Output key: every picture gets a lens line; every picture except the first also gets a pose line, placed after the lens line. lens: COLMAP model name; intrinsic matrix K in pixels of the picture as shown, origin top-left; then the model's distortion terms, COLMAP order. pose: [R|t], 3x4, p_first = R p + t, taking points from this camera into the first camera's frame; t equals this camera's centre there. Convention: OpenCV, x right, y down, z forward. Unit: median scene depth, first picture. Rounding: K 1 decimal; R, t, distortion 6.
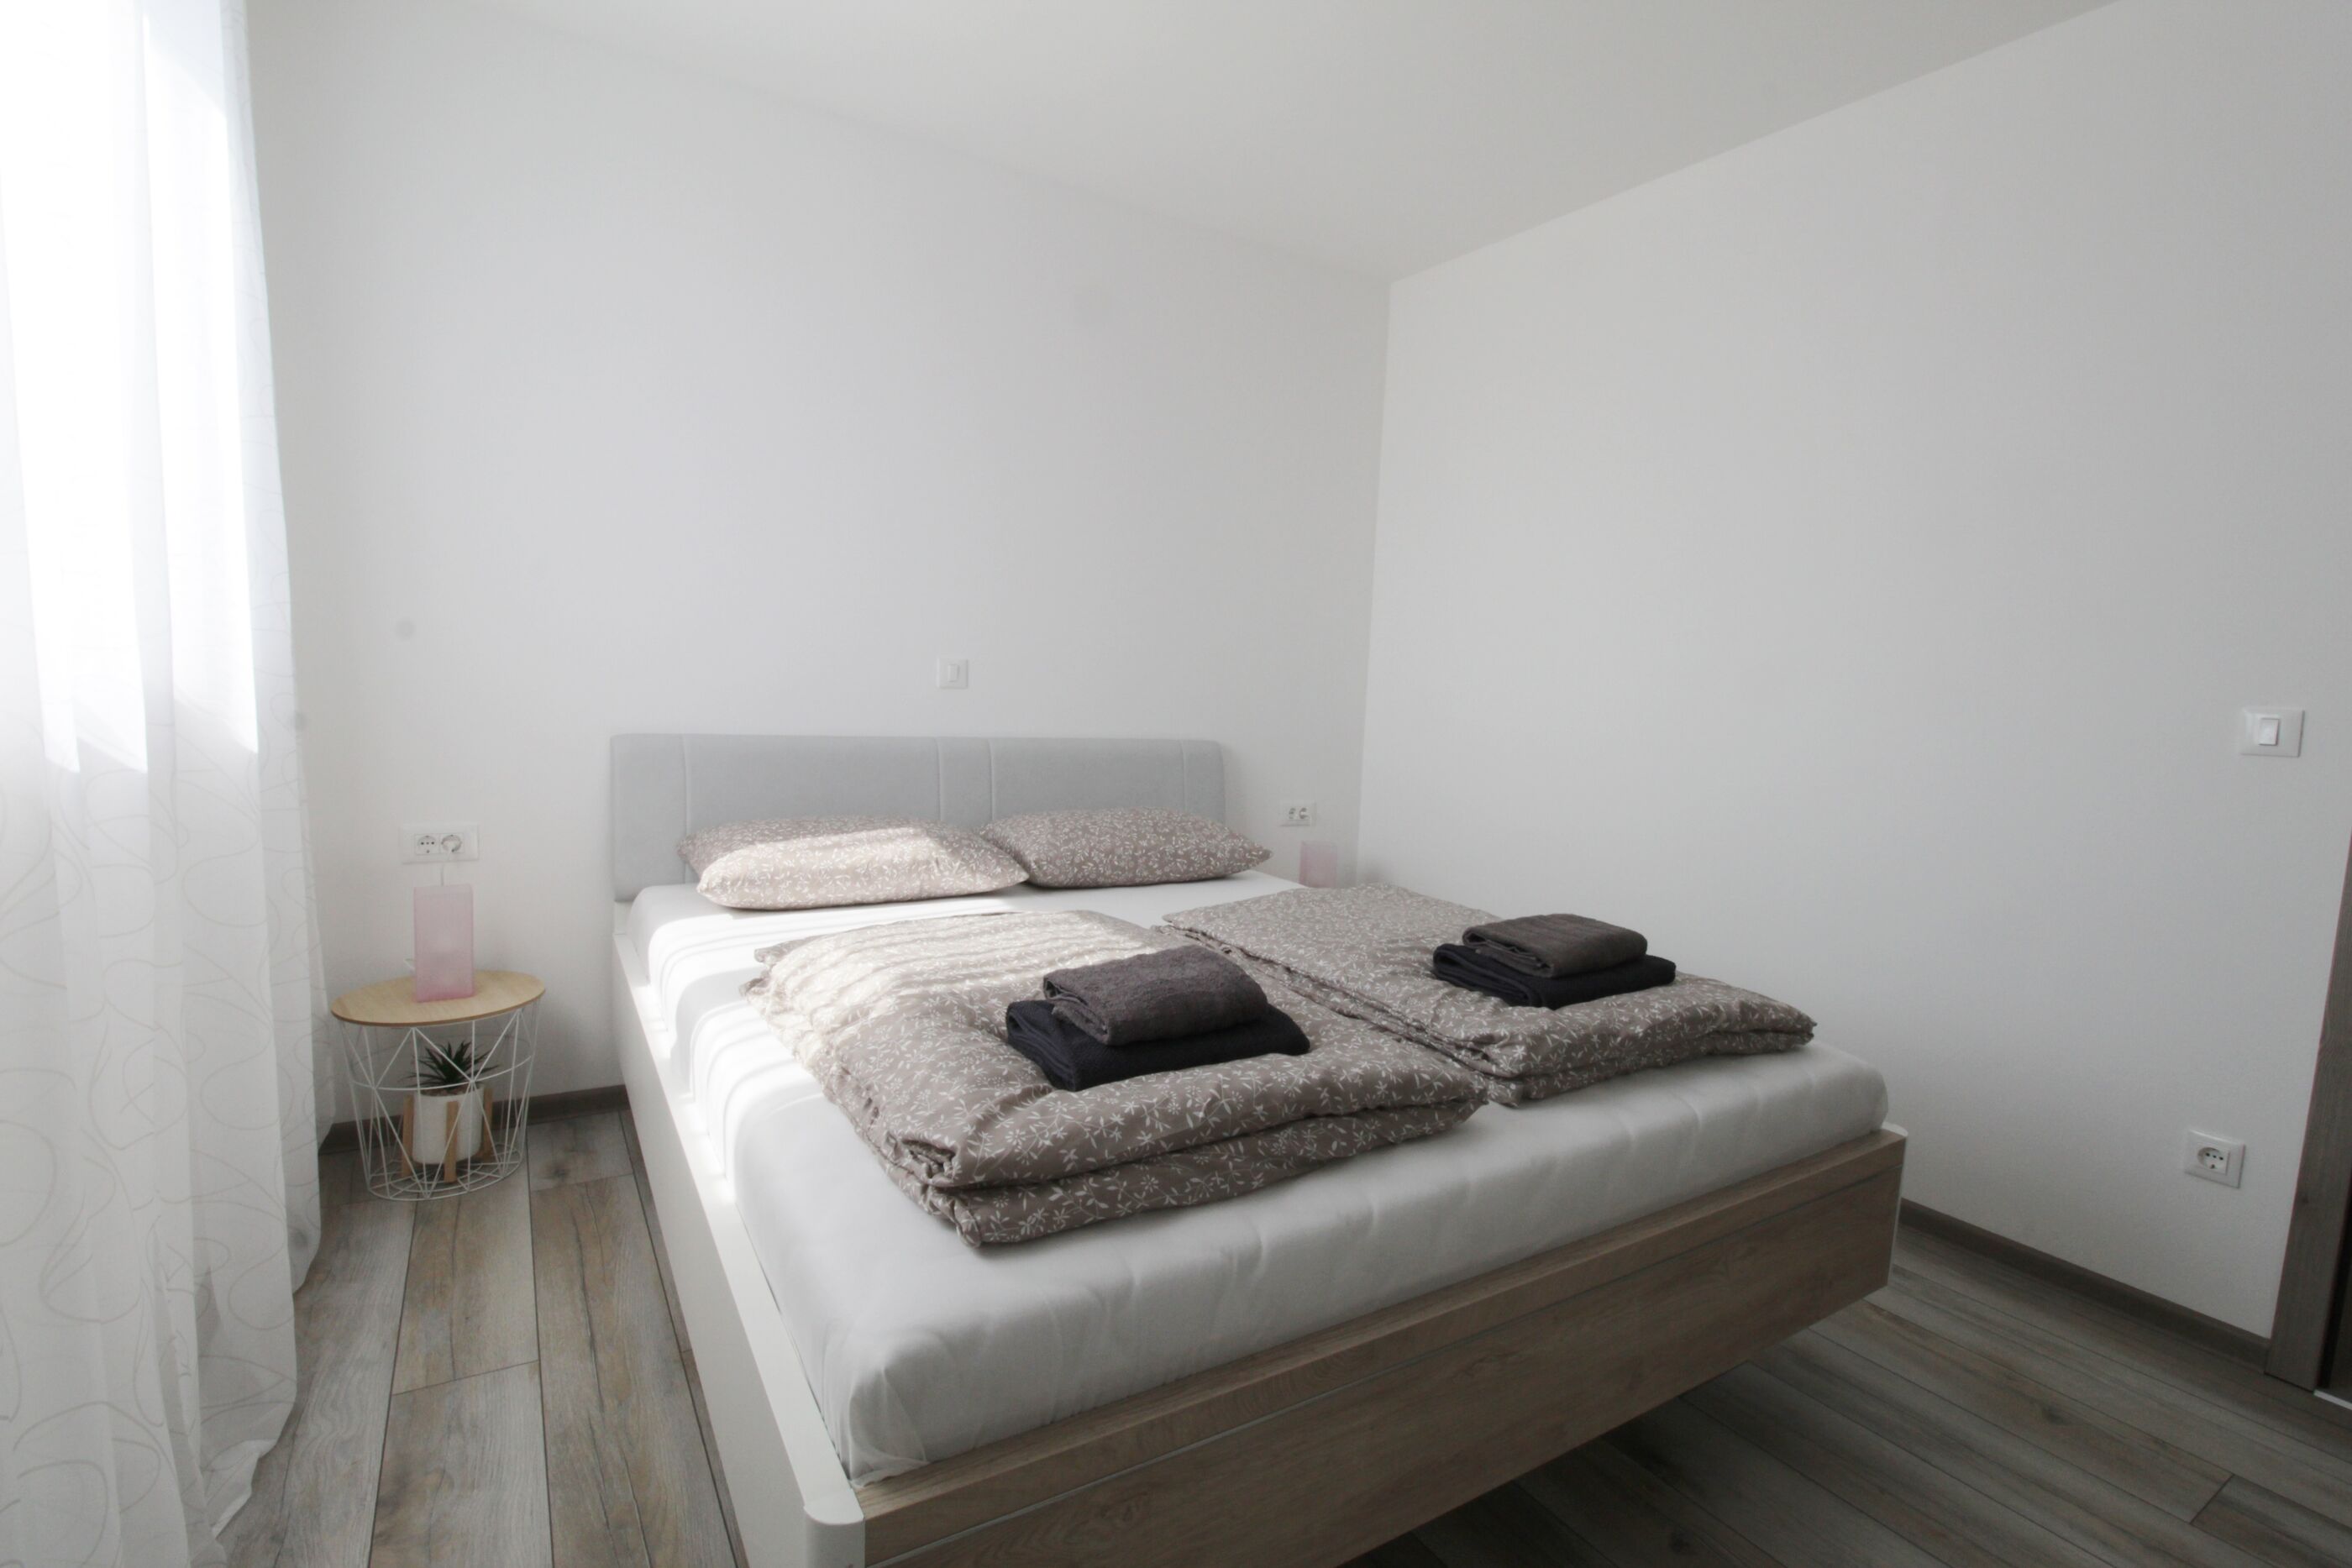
lens RADIAL K [[1097.0, 0, 1196.4], [0, 1097.0, 789.5], [0, 0, 1]] dist [-0.004264, -0.010596]
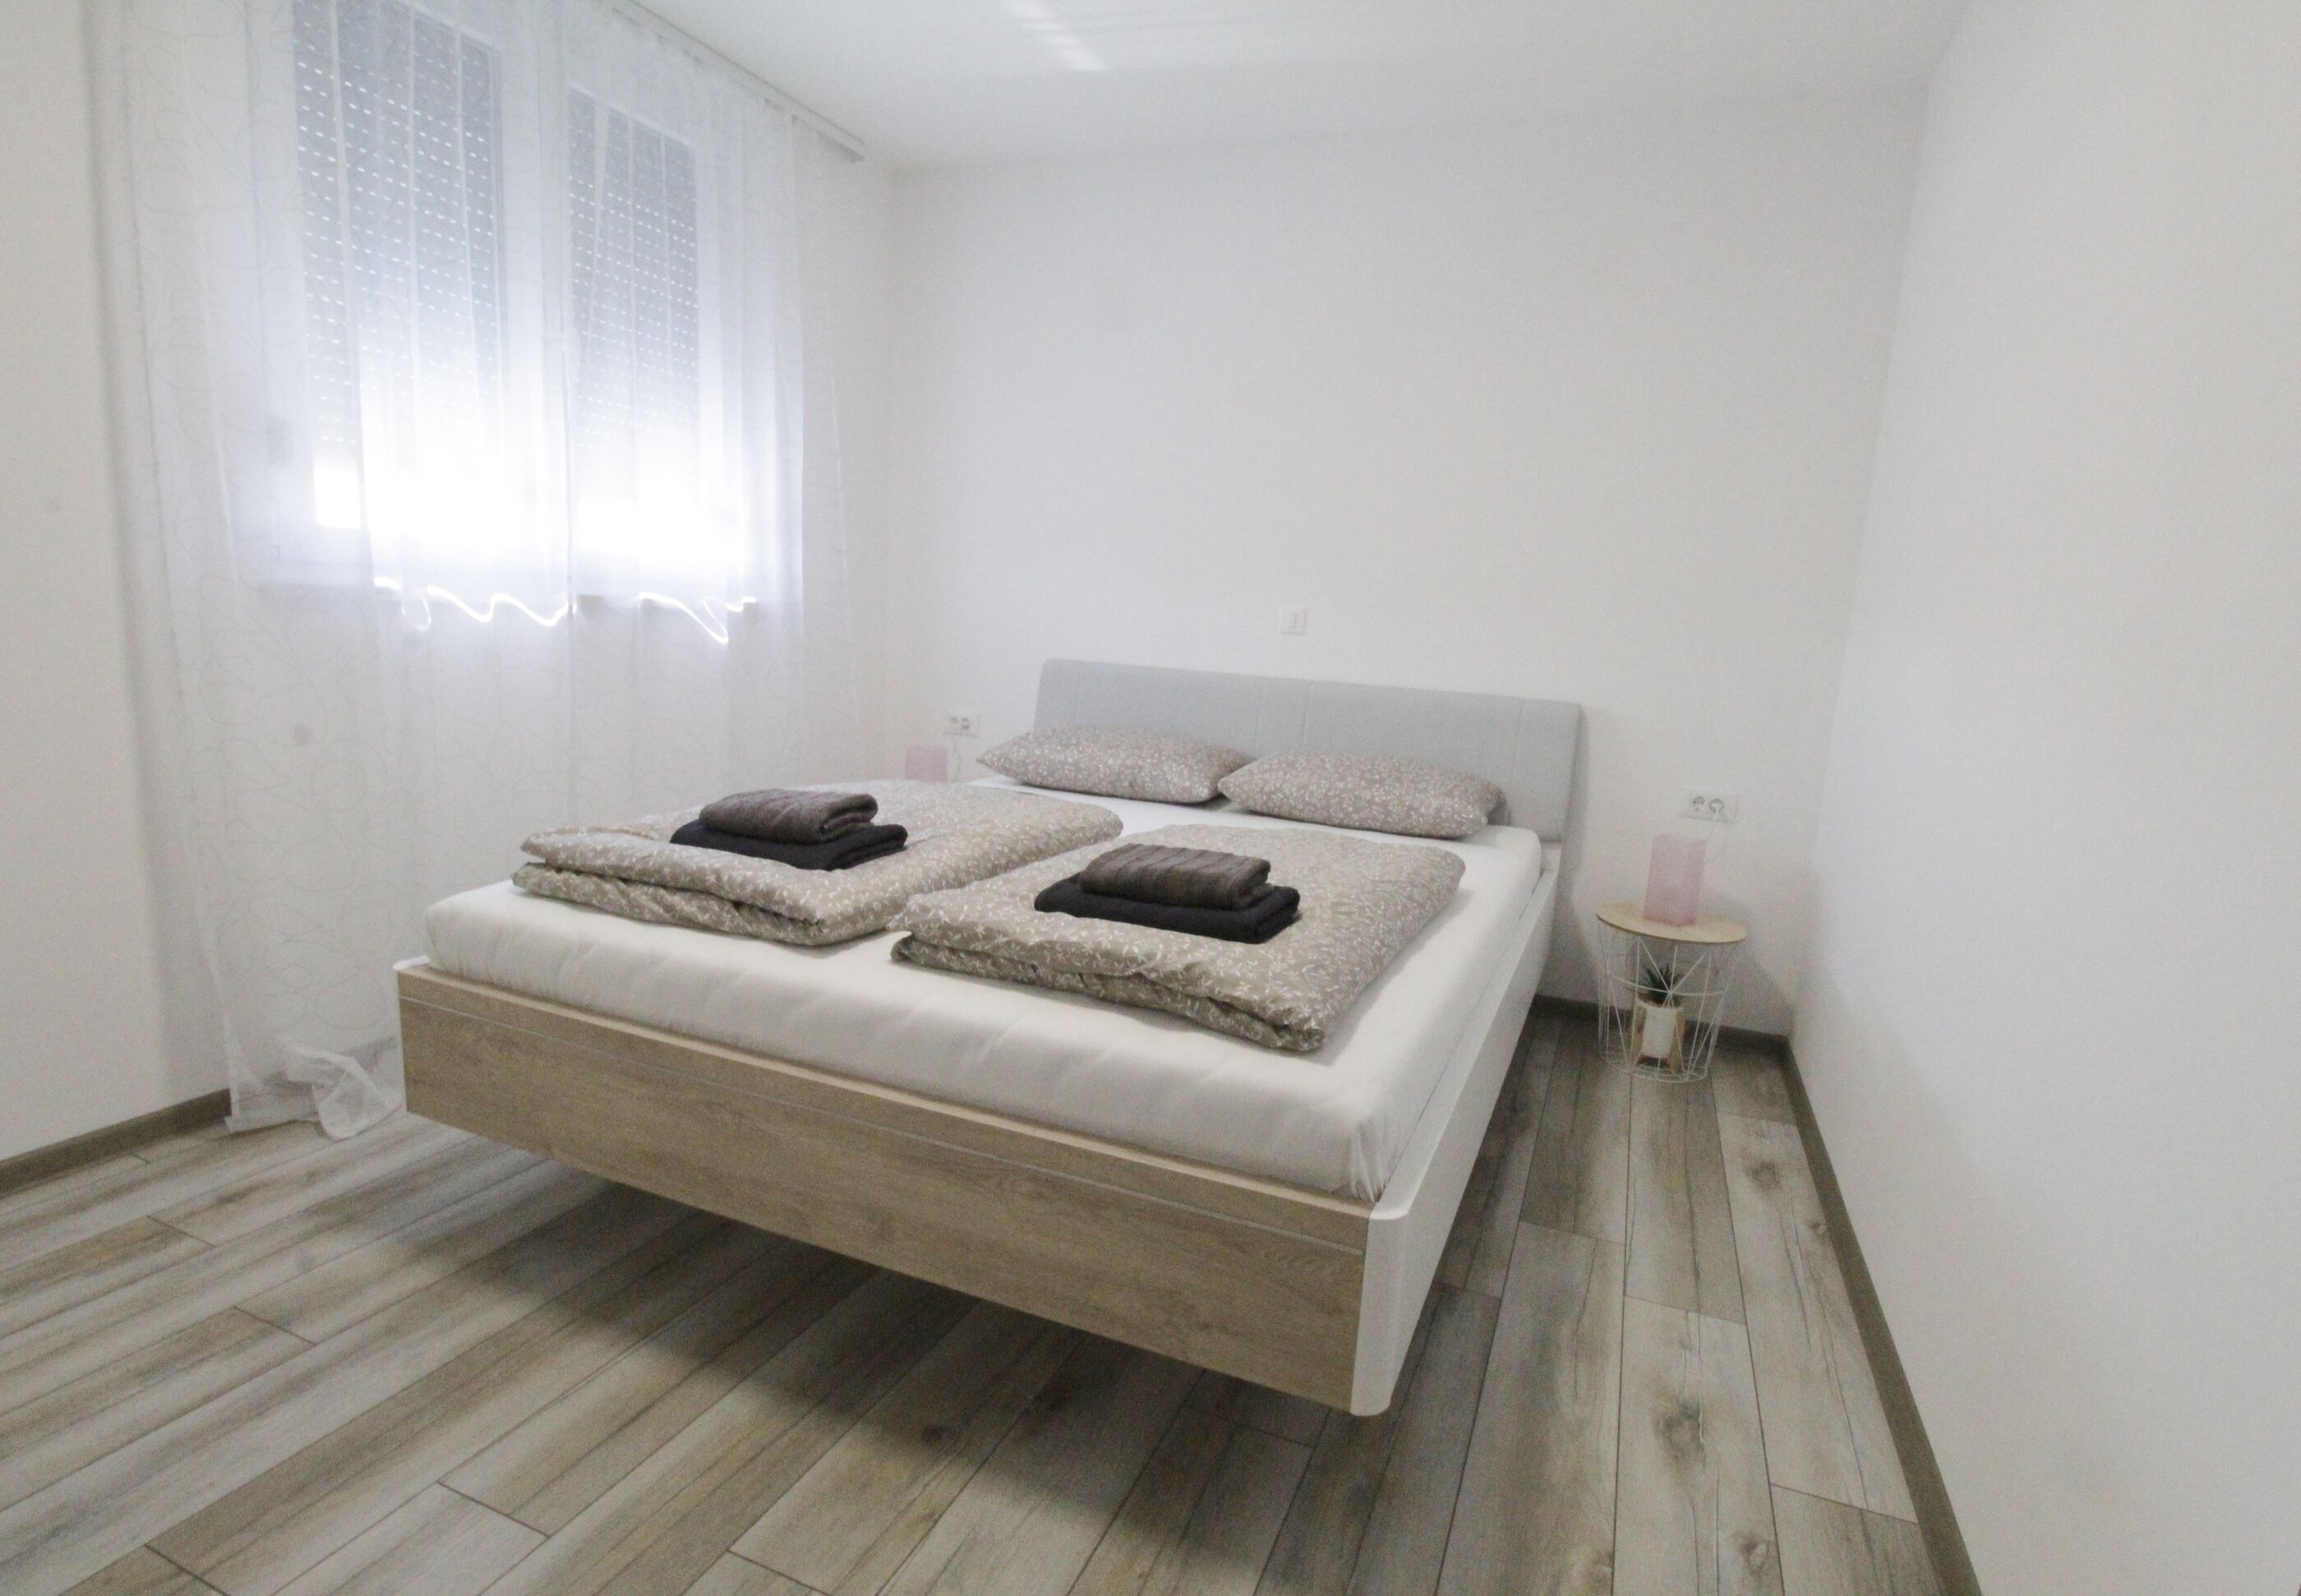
lens RADIAL K [[1112.6, 0, 1213.6], [0, 1112.6, 798.2], [0, 0, 1]] dist [-0.004239, -0.001611]
pose [[0.598270, 0.123550, -0.791712, 1.155395], [-0.115582, 0.991015, 0.067310, 0.009364], [0.792915, 0.051238, 0.607175, 0.474363]]
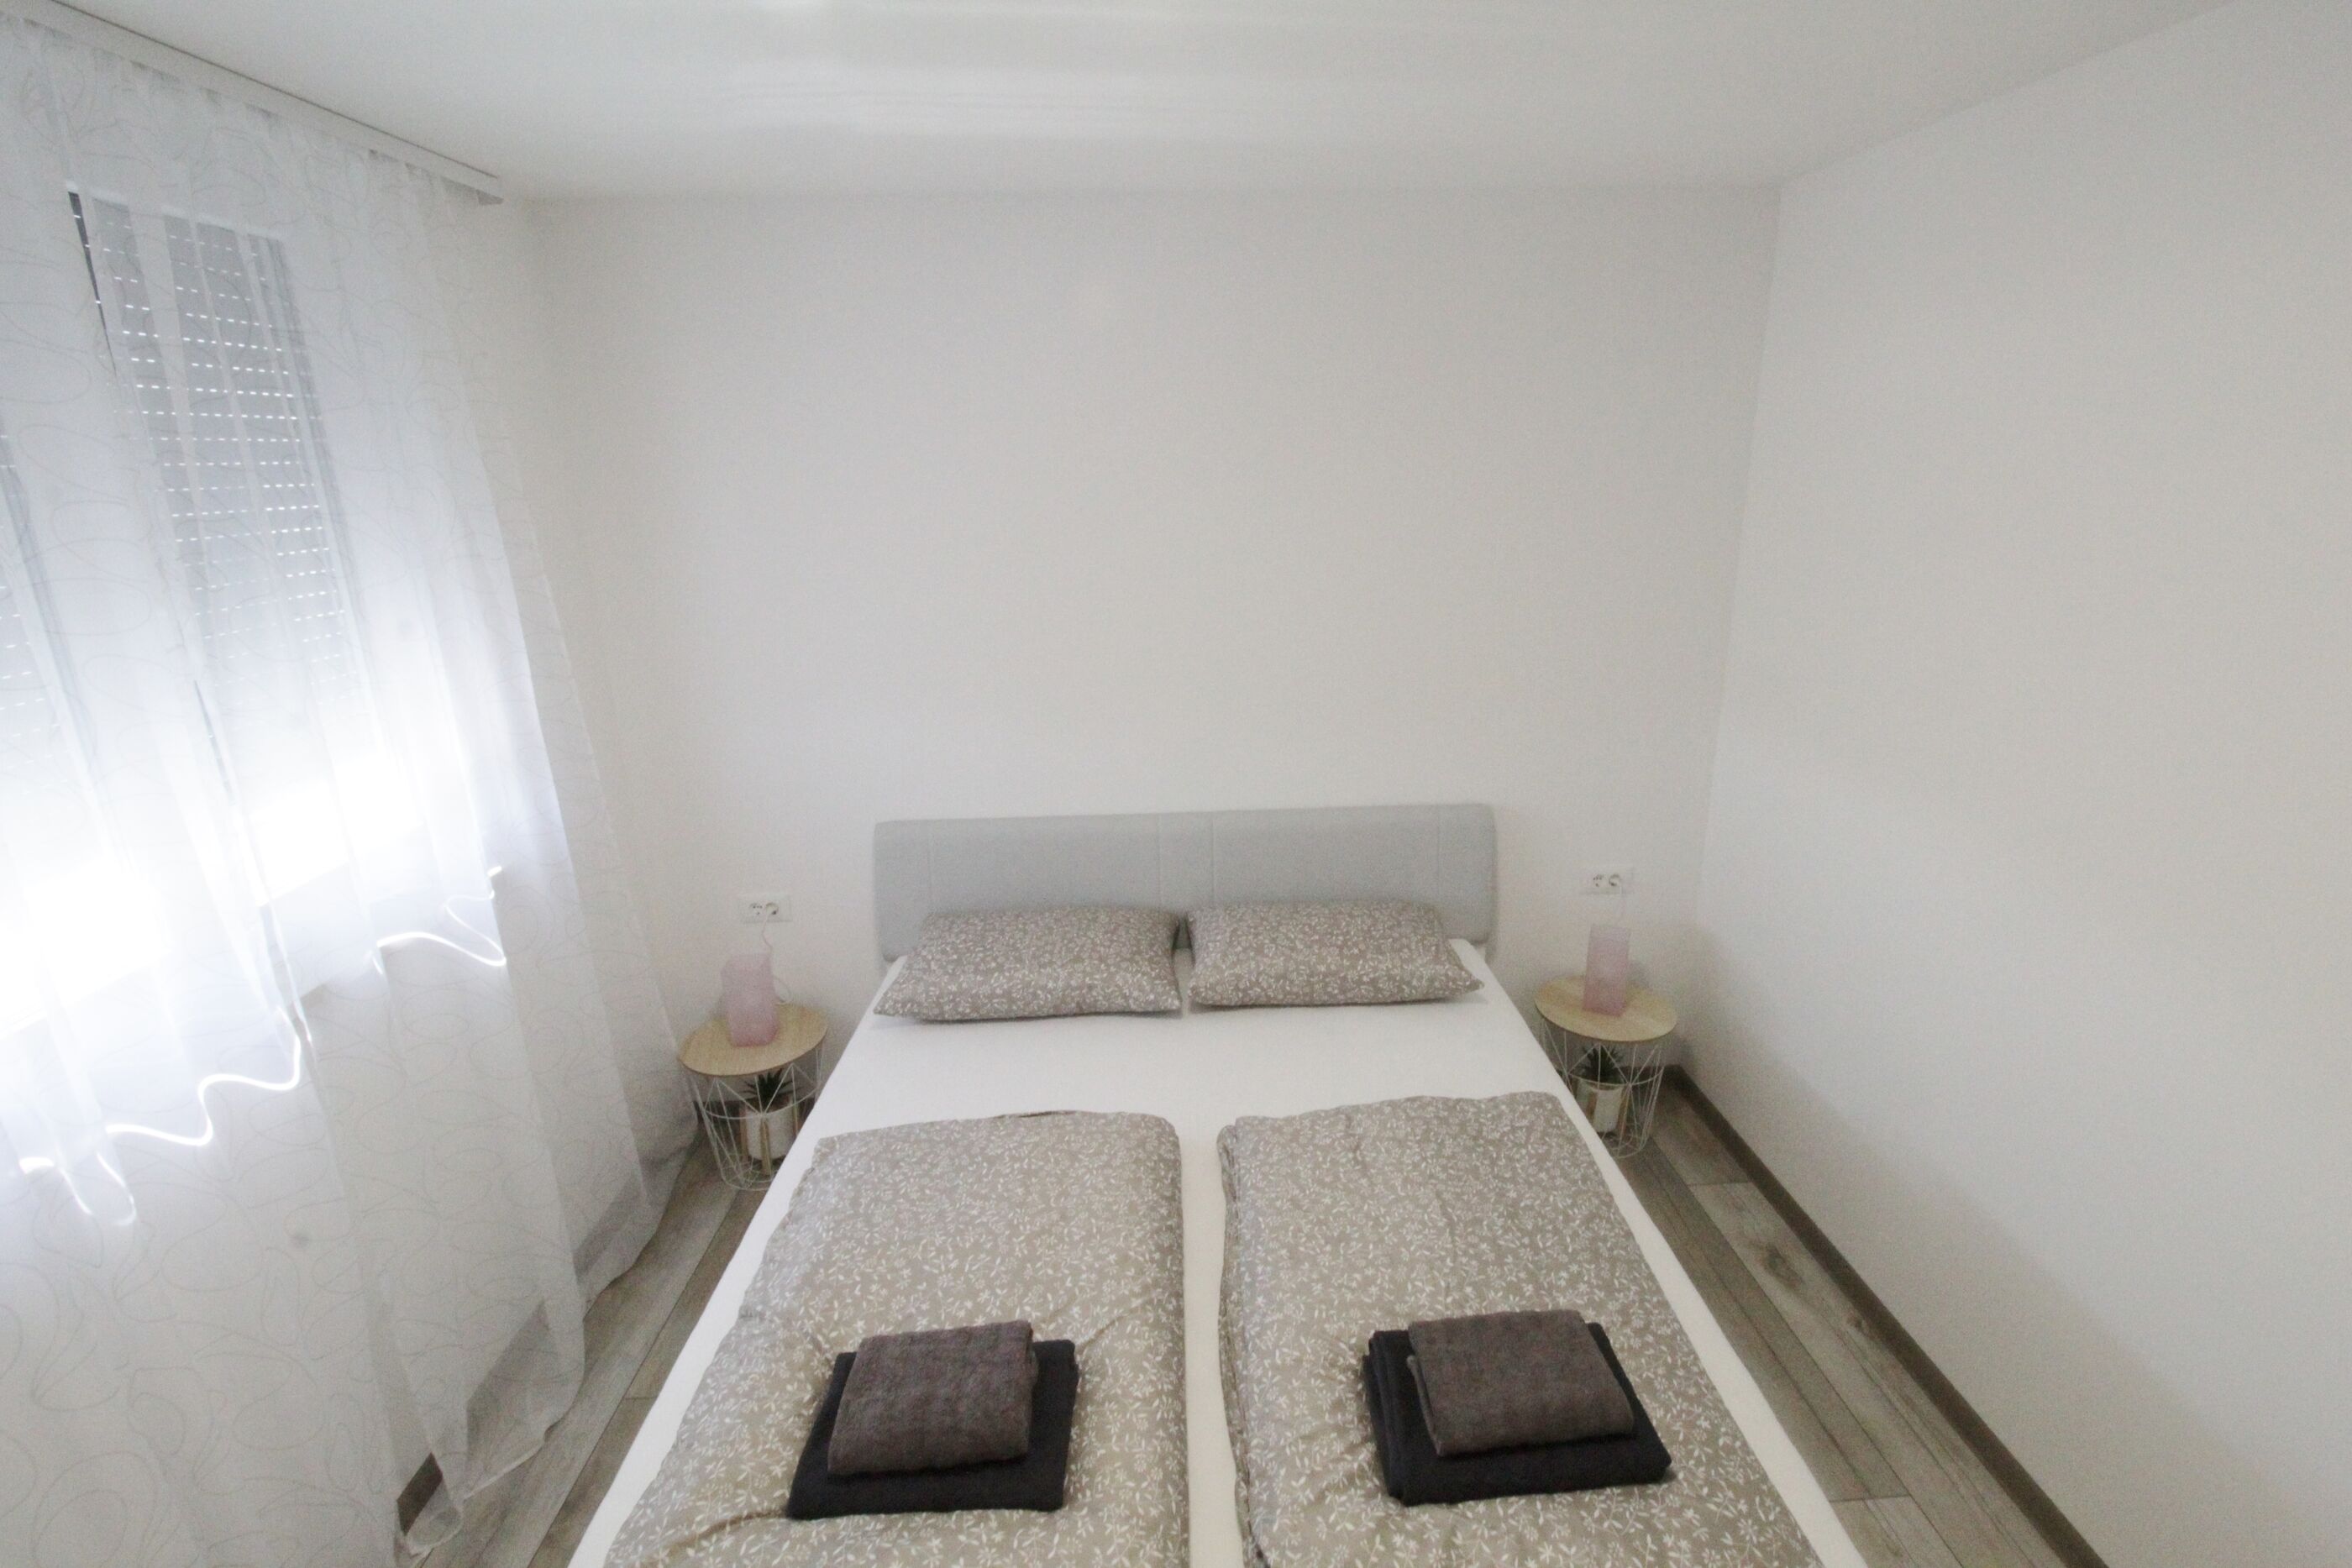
lens RADIAL K [[1097.0, 0, 1194.7], [0, 1097.0, 776.7], [0, 0, 1]] dist [-0.004264, -0.010596]
pose [[0.861659, 0.079905, -0.501158, 0.523245], [0.010115, 0.984626, 0.174380, -0.459538], [0.507387, -0.155325, 0.847604, 0.291759]]
